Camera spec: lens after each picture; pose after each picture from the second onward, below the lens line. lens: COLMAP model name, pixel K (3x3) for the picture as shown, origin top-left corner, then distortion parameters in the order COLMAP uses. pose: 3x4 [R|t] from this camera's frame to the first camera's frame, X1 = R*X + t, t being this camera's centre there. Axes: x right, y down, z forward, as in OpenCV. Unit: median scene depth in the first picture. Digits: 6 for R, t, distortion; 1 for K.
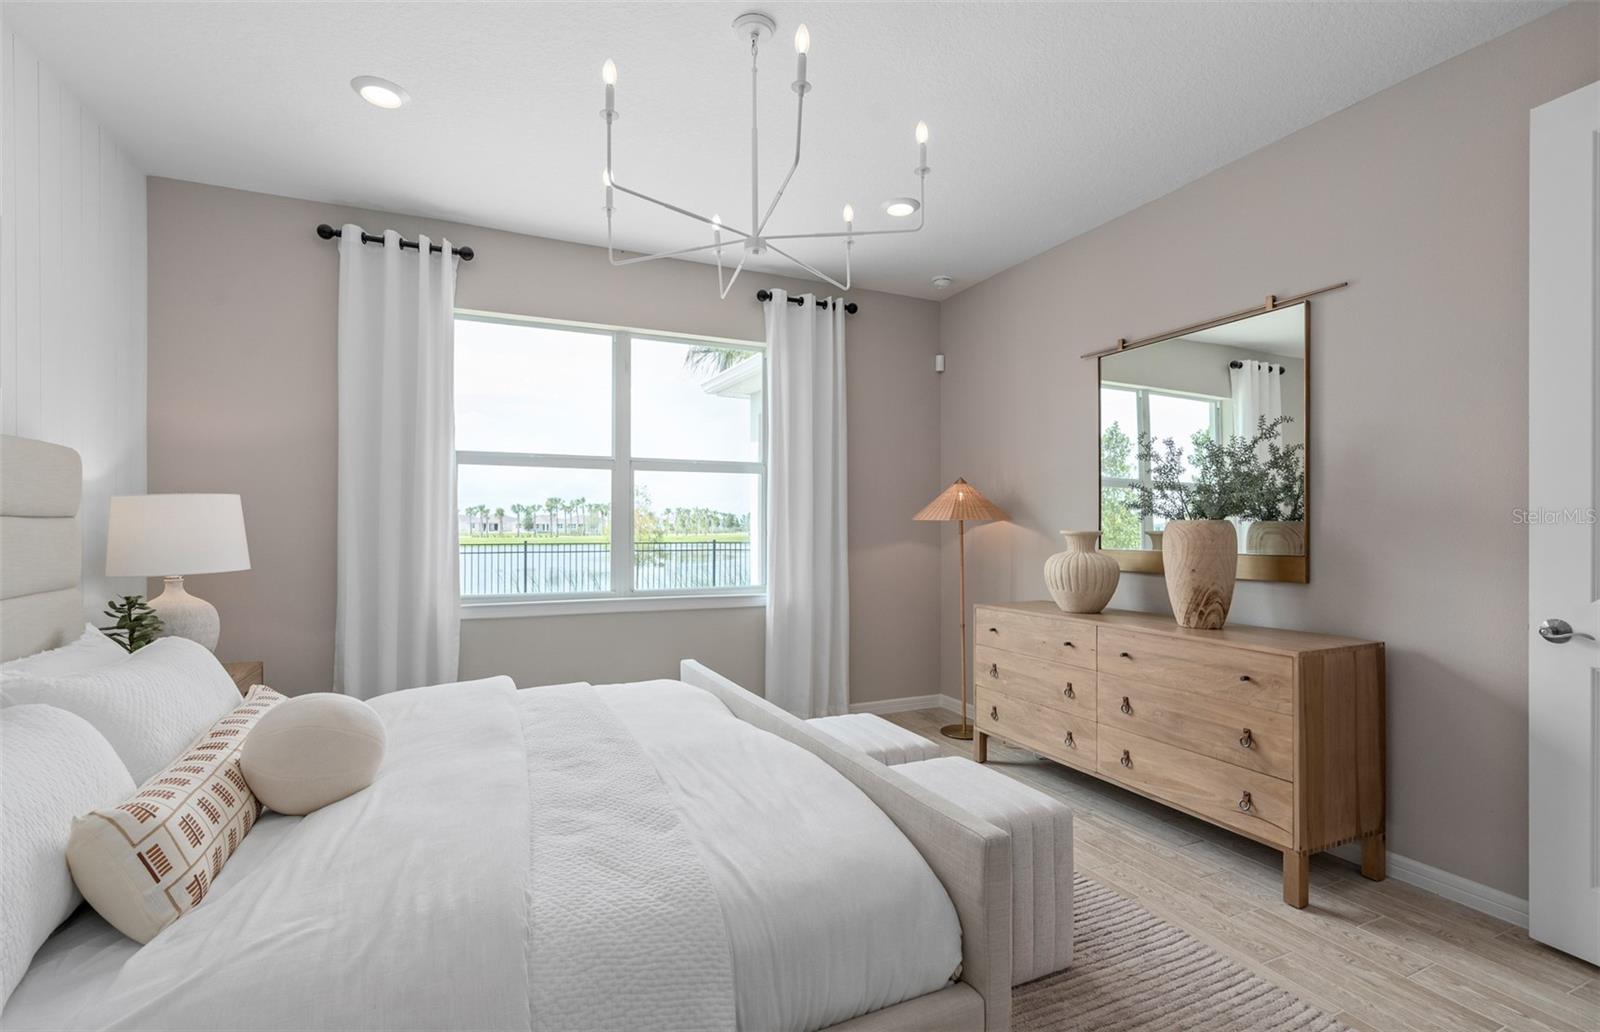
lens RADIAL K [[715.2, 0, 789.7], [0, 715.2, 515.8], [0, 0, 1]] dist [0.001868, 0.000279]
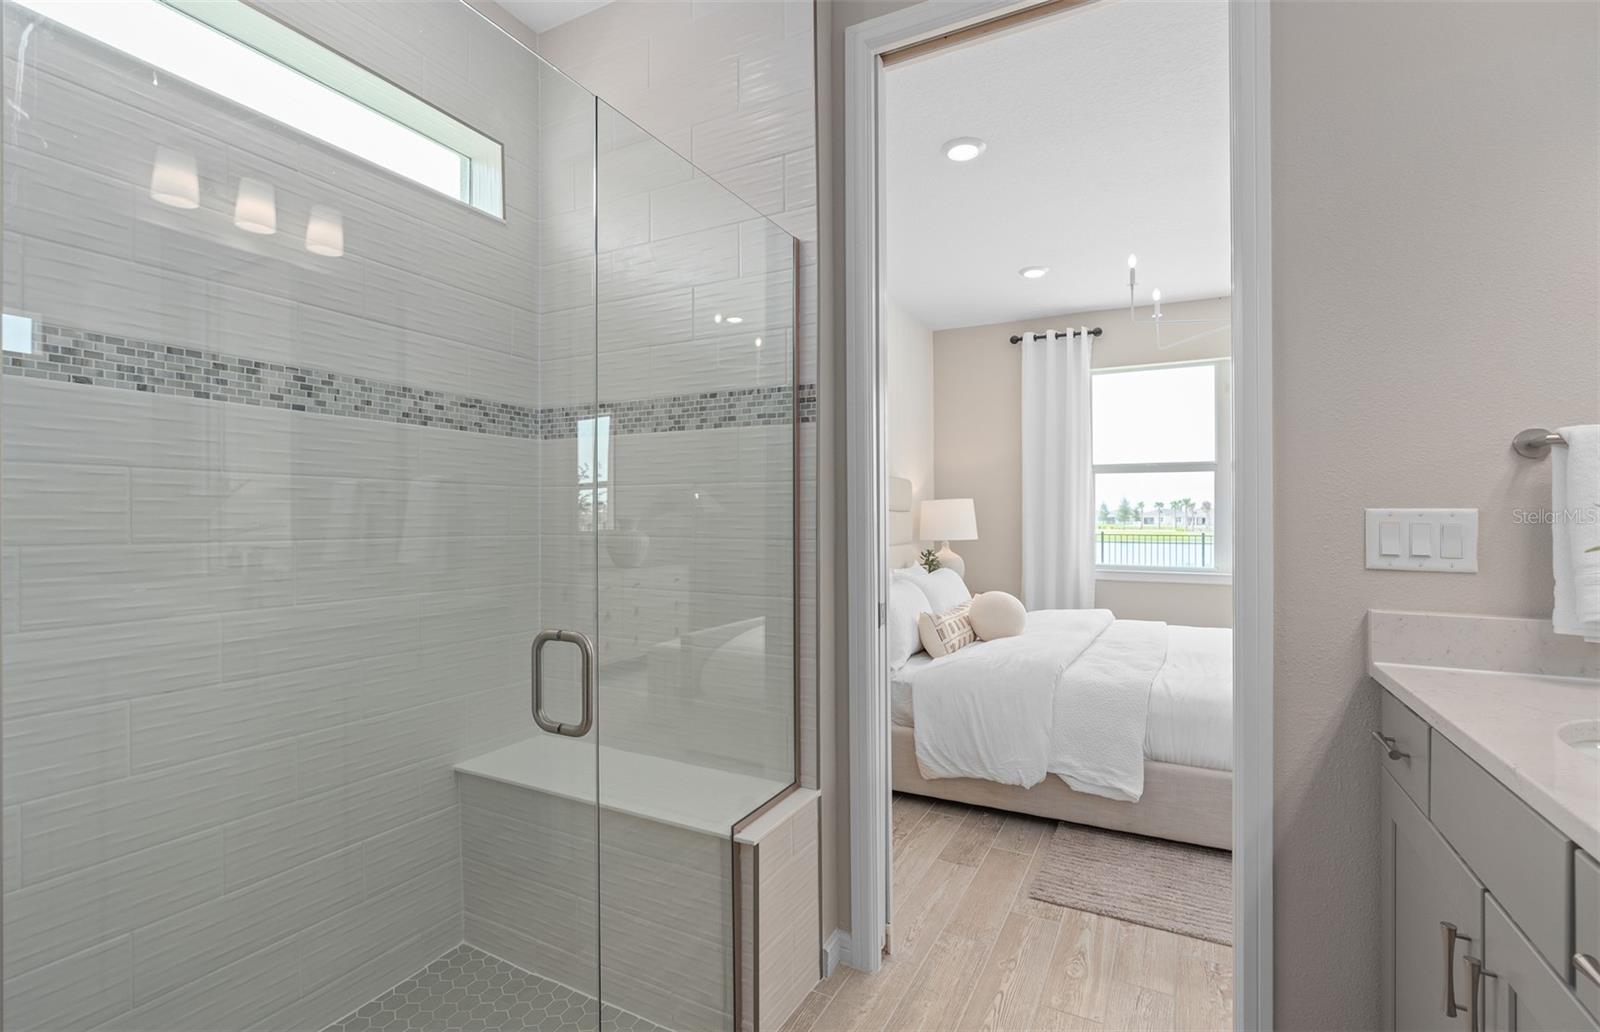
lens RADIAL K [[715.2, 0, 789.7], [0, 715.2, 515.8], [0, 0, 1]] dist [0.001868, 0.000279]
pose [[0.603455, -0.001268, -0.797396, 0.433274], [0.007763, 0.999961, 0.004285, 0.003256], [0.797359, -0.008777, 0.603442, -0.507712]]
